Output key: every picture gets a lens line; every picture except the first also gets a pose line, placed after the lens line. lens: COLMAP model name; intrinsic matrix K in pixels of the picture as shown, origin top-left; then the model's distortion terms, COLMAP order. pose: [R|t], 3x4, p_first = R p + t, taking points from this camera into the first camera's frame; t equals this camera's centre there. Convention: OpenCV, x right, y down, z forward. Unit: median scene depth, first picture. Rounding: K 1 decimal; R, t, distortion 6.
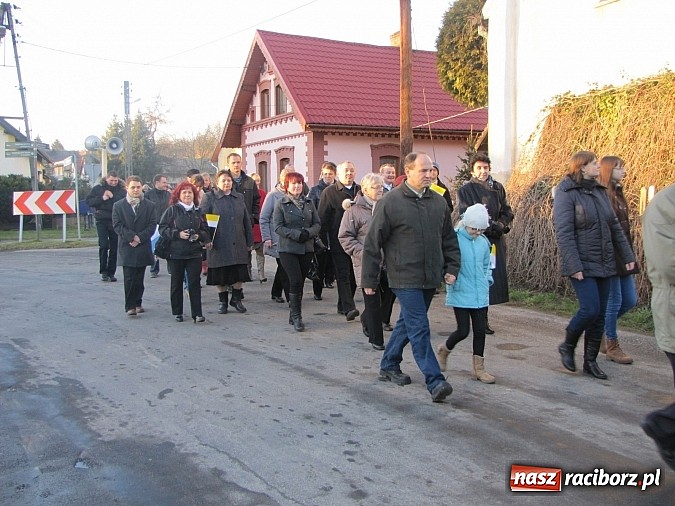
lens RADIAL K [[778.7, 0, 339.1], [0, 778.7, 229.1], [0, 0, 1]] dist [-0.007194, 0.000000]
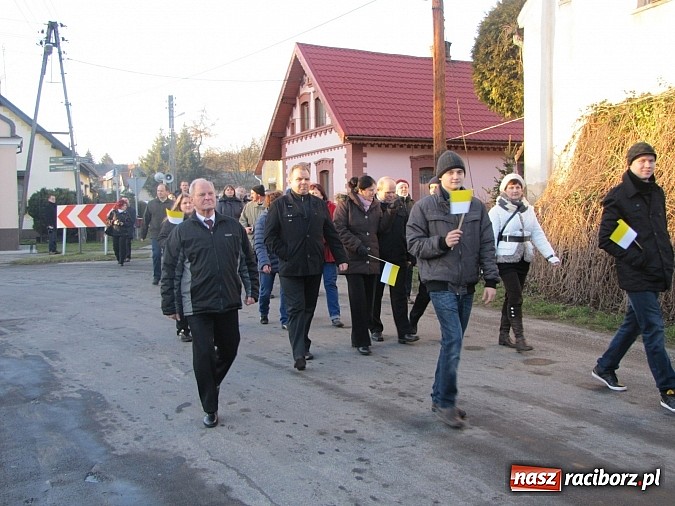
lens RADIAL K [[778.7, 0, 341.7], [0, 778.7, 232.6], [0, 0, 1]] dist [-0.007194, 0.000000]
pose [[0.998447, -0.003295, -0.055615, 0.017937], [0.002712, 0.999941, -0.010547, -0.000945], [0.055647, 0.010379, 0.998397, 0.005717]]
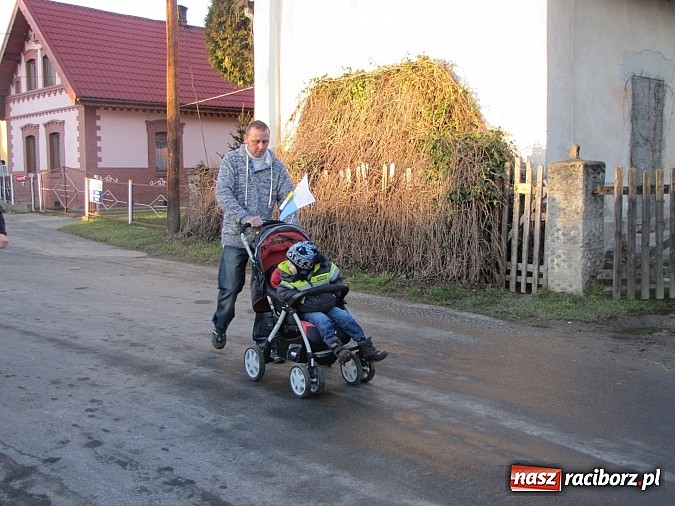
lens RADIAL K [[778.7, 0, 337.4], [0, 778.7, 230.8], [0, 0, 1]] dist [-0.007194, 0.000000]
pose [[0.963962, -0.015049, 0.265614, 0.022393], [0.006803, 0.999467, 0.031939, 0.003583], [-0.265953, -0.028981, 0.963550, -0.042297]]
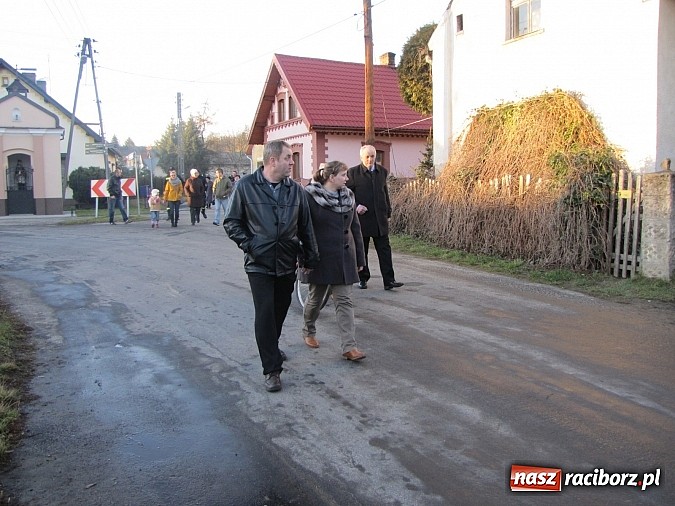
lens RADIAL K [[634.0, 0, 340.2], [0, 634.0, 229.5], [0, 0, 1]] dist [-0.096612, 0.000000]
pose [[0.999666, -0.002338, -0.025721, 0.068539], [0.003202, 0.999431, 0.033581, 0.004075], [0.025628, -0.033652, 0.999105, -0.121370]]
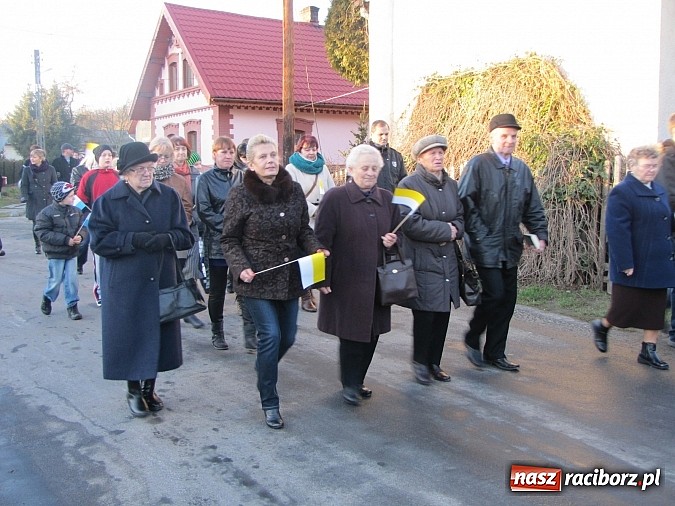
lens RADIAL K [[778.7, 0, 336.1], [0, 778.7, 229.2], [0, 0, 1]] dist [-0.007194, 0.000000]
pose [[0.996220, -0.001193, 0.086863, 0.064121], [-0.001823, 0.999399, 0.034628, 0.002062], [-0.086852, -0.034656, 0.995618, -0.064850]]
